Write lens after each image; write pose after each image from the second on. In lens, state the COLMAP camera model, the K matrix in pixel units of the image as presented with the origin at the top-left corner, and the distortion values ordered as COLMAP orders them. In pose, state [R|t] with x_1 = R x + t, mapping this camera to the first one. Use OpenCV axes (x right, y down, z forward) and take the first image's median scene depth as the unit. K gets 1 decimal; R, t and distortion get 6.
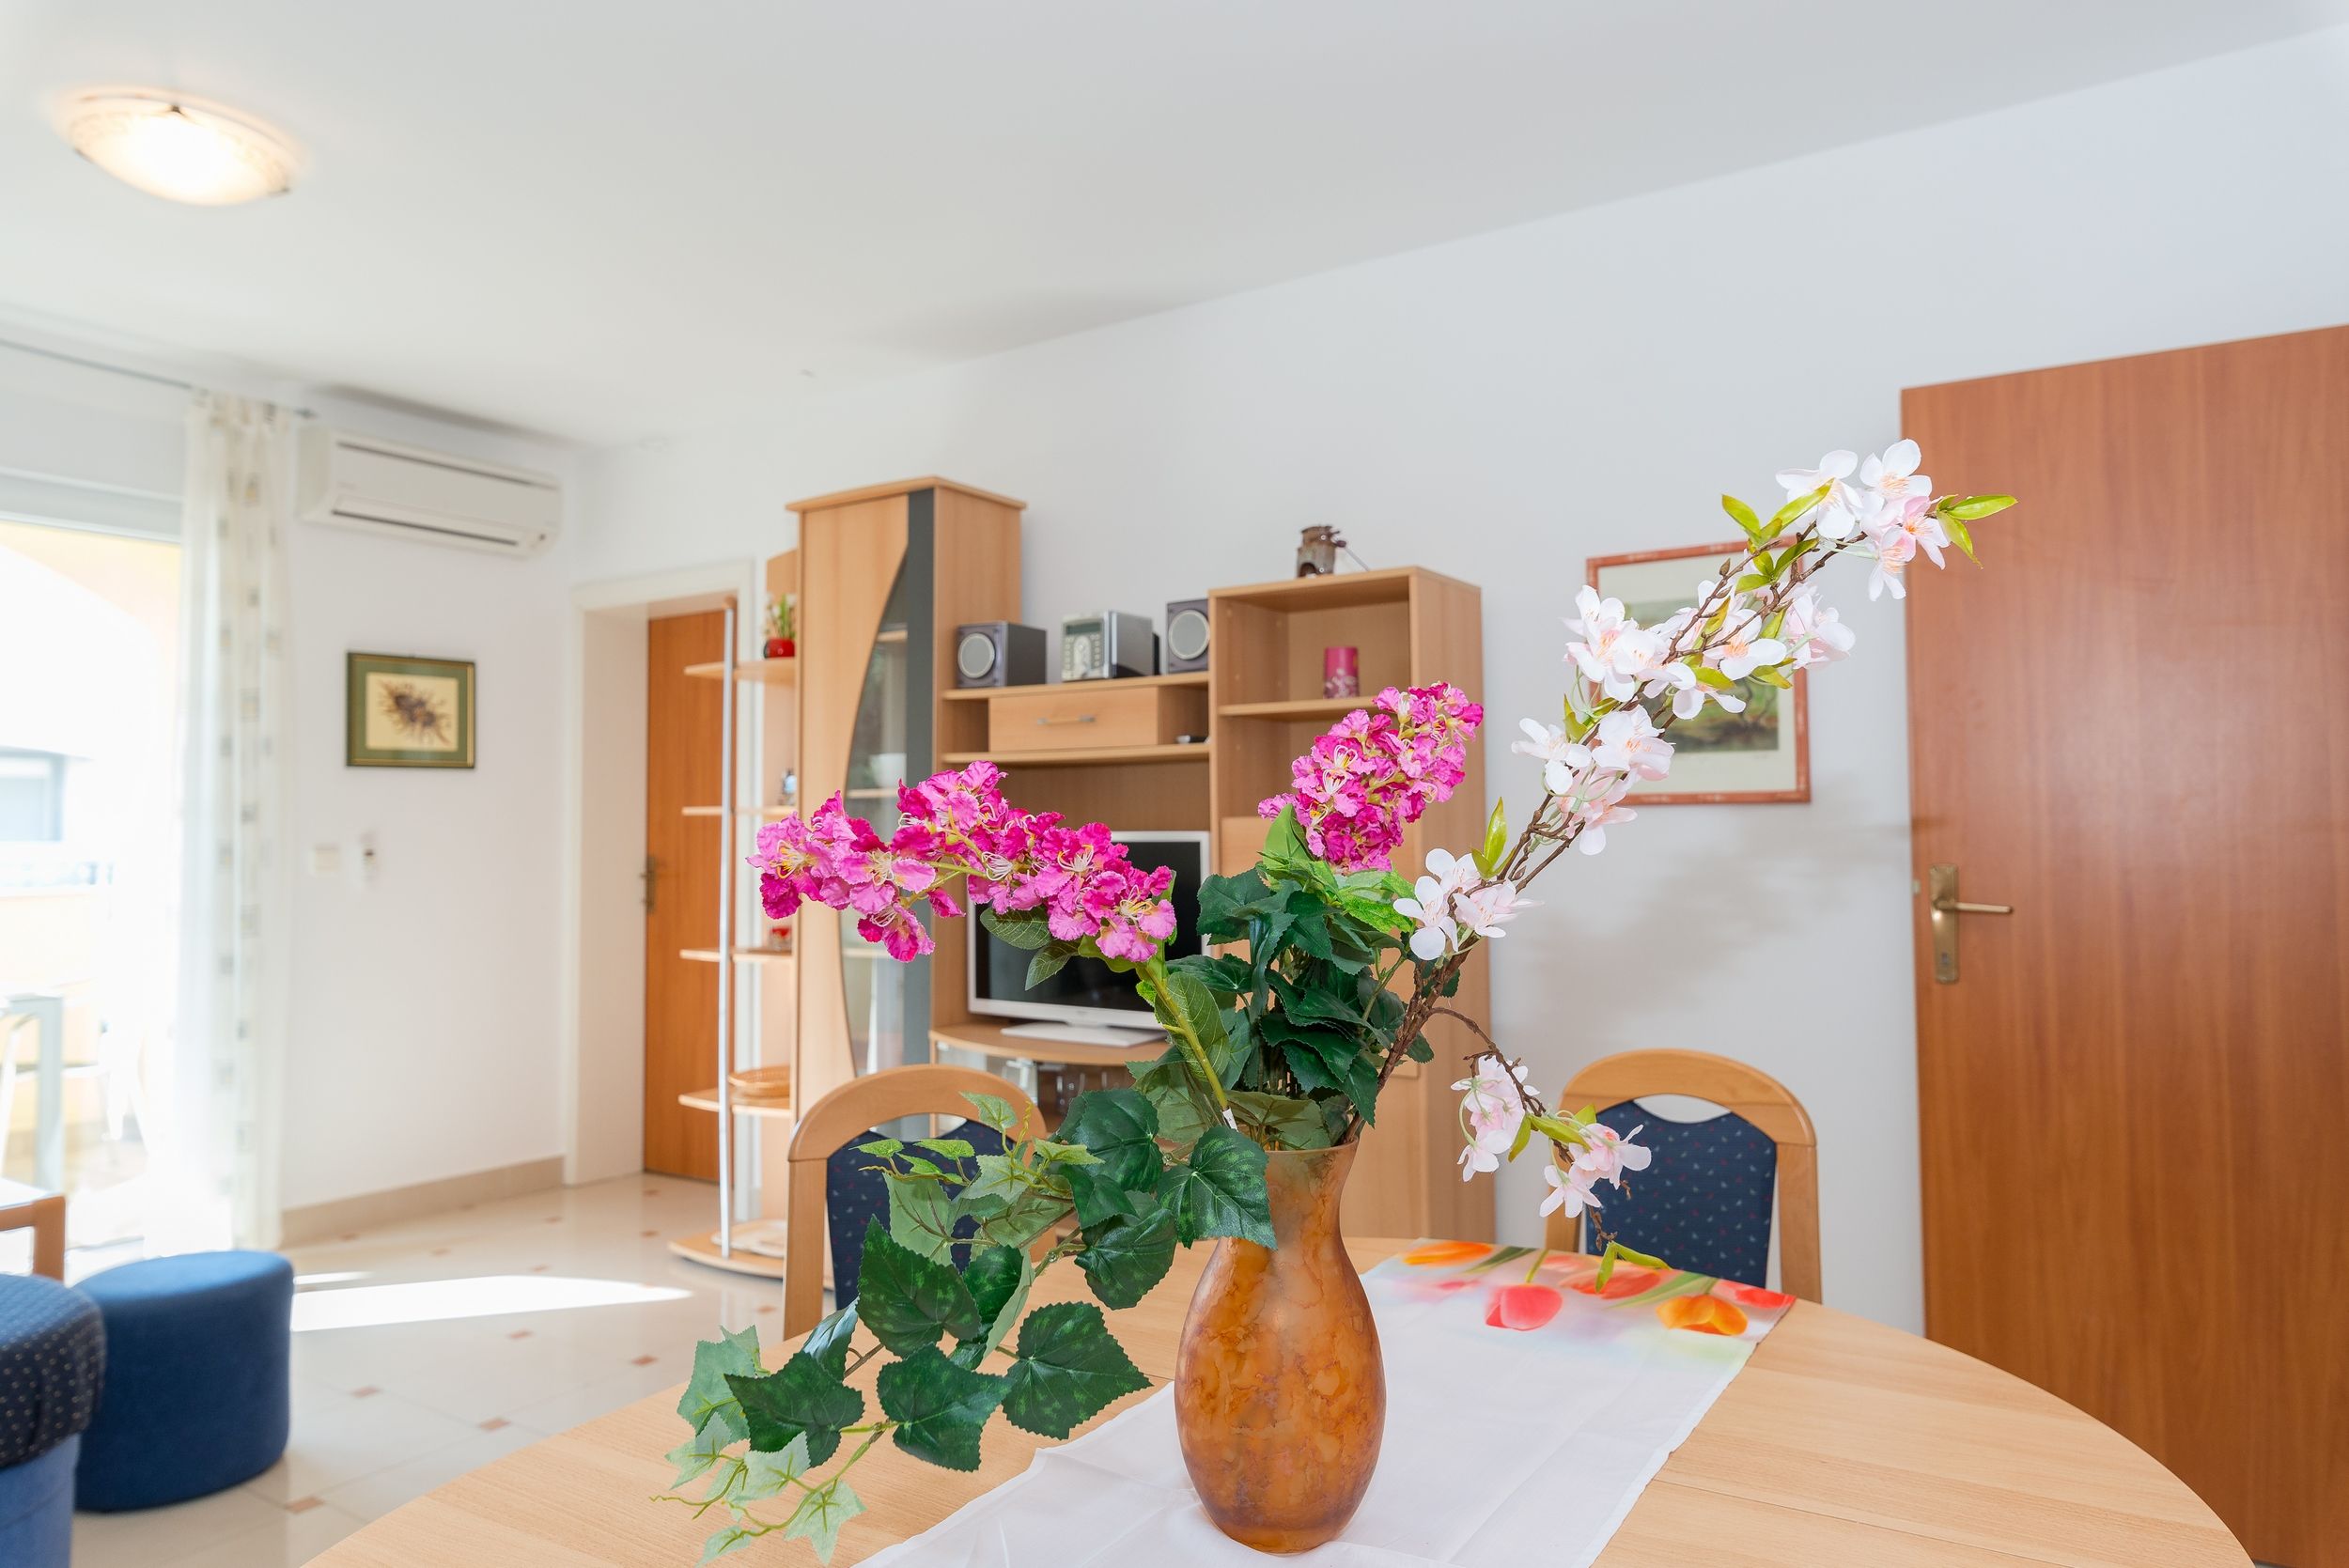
lens RADIAL K [[1504.2, 0, 1127.0], [0, 1504.2, 775.4], [0, 0, 1]] dist [-0.001720, -0.000845]
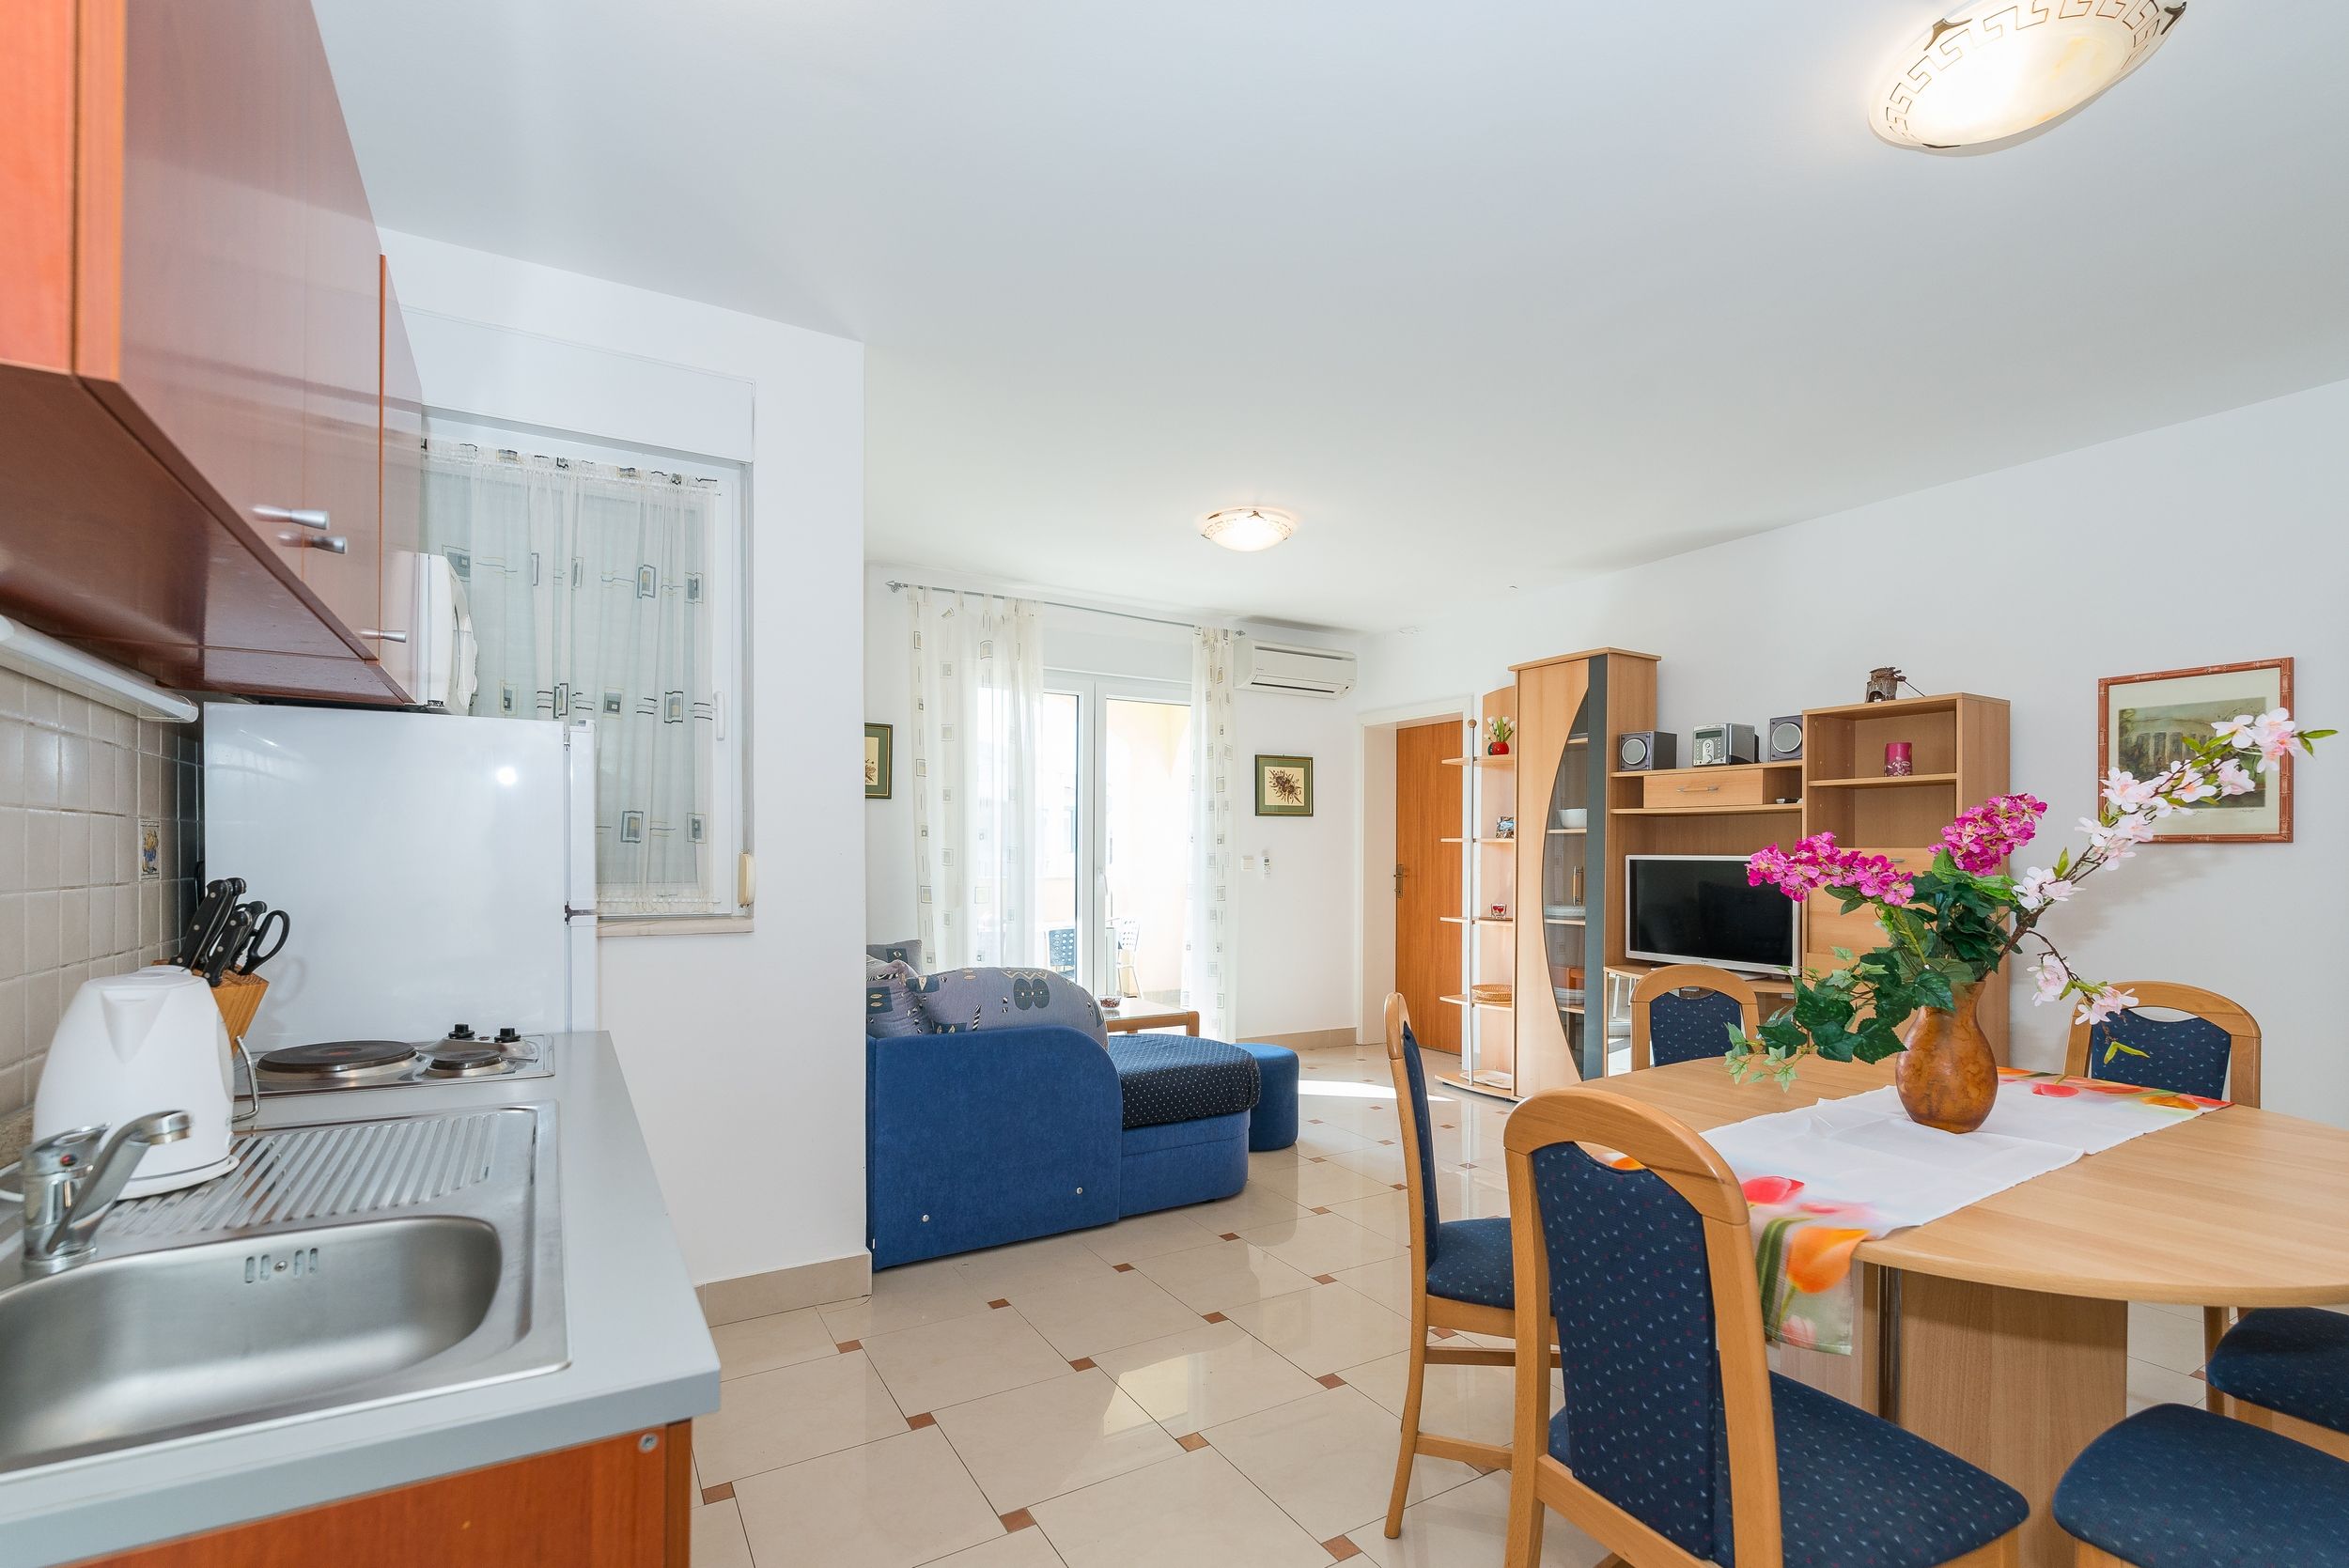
lens RADIAL K [[1015.2, 0, 1159.1], [0, 1015.2, 854.4], [0, 0, 1]] dist [-0.000359, -0.000350]
pose [[0.904887, 0.014320, -0.425412, -0.107401], [0.003266, 0.999171, 0.040582, -0.012431], [0.425640, -0.038111, 0.904089, -0.316374]]
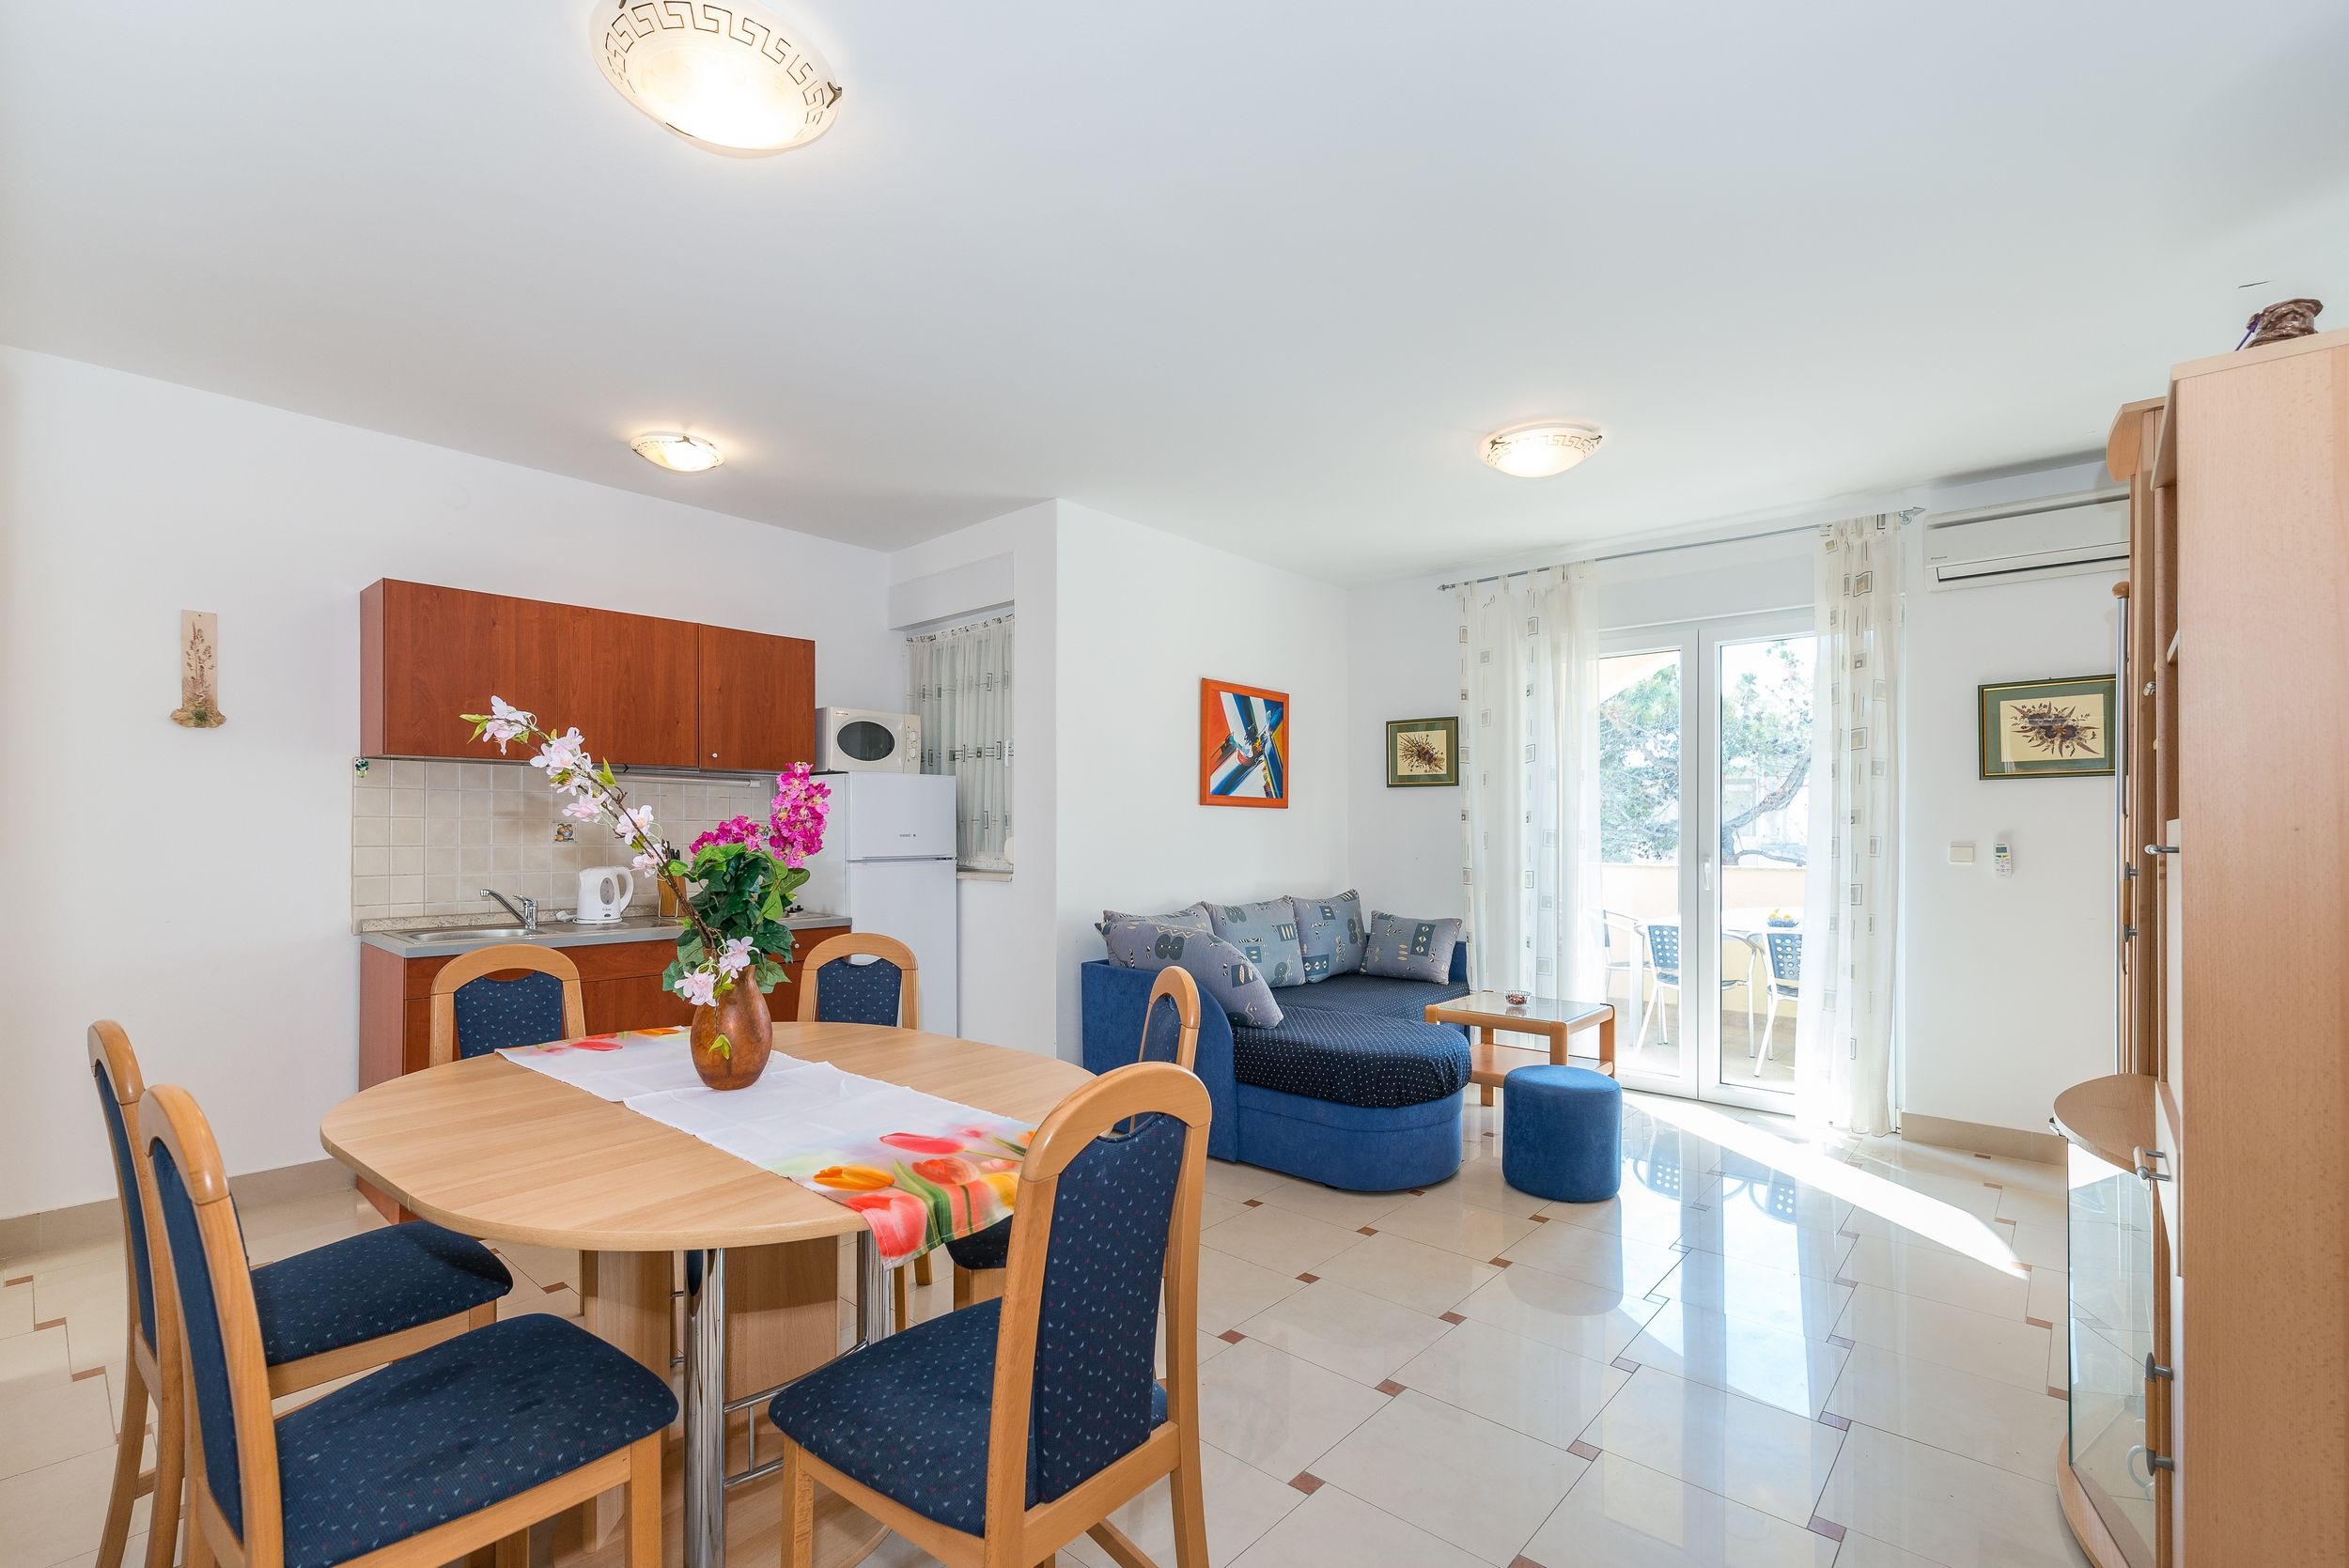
lens RADIAL K [[1033.6, 0, 1171.5], [0, 1033.6, 830.0], [0, 0, 1]] dist [-0.002357, -0.000459]
pose [[-0.115071, 0.005355, -0.993343, 0.558767], [0.034248, 0.999412, 0.001421, 0.016452], [0.992767, -0.033856, -0.115187, 0.602422]]
